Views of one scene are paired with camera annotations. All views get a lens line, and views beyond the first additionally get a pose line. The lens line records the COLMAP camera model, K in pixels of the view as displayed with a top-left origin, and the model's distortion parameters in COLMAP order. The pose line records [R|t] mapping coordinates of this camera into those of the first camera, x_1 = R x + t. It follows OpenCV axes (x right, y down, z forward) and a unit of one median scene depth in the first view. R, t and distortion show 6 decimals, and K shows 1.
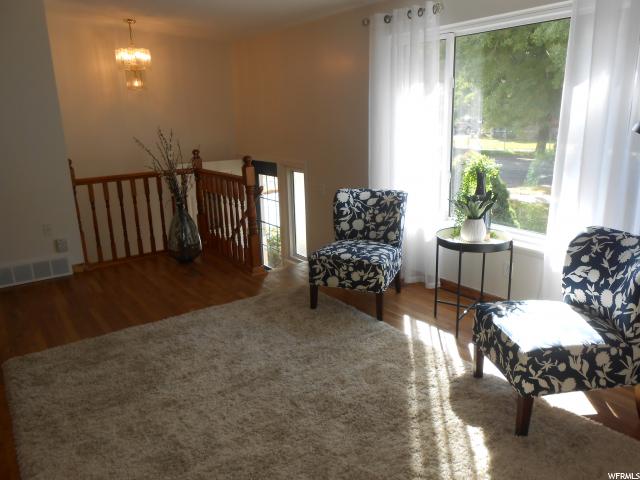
lens RADIAL K [[497.2, 0, 322.4], [0, 497.2, 241.5], [0, 0, 1]] dist [-0.004664, 0.010744]
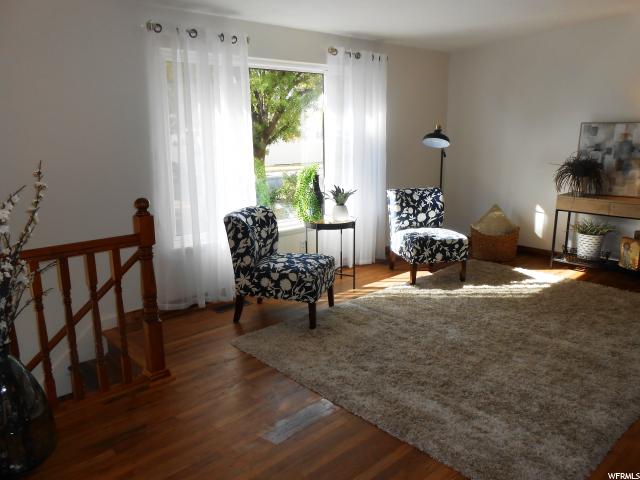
lens RADIAL K [[497.2, 0, 320.2], [0, 497.2, 238.5], [0, 0, 1]] dist [-0.004664, 0.010744]
pose [[-0.127882, -0.199585, 0.971500, -1.297570], [0.253142, 0.940530, 0.226545, -0.348091], [-0.958940, 0.274899, -0.069753, 1.393576]]
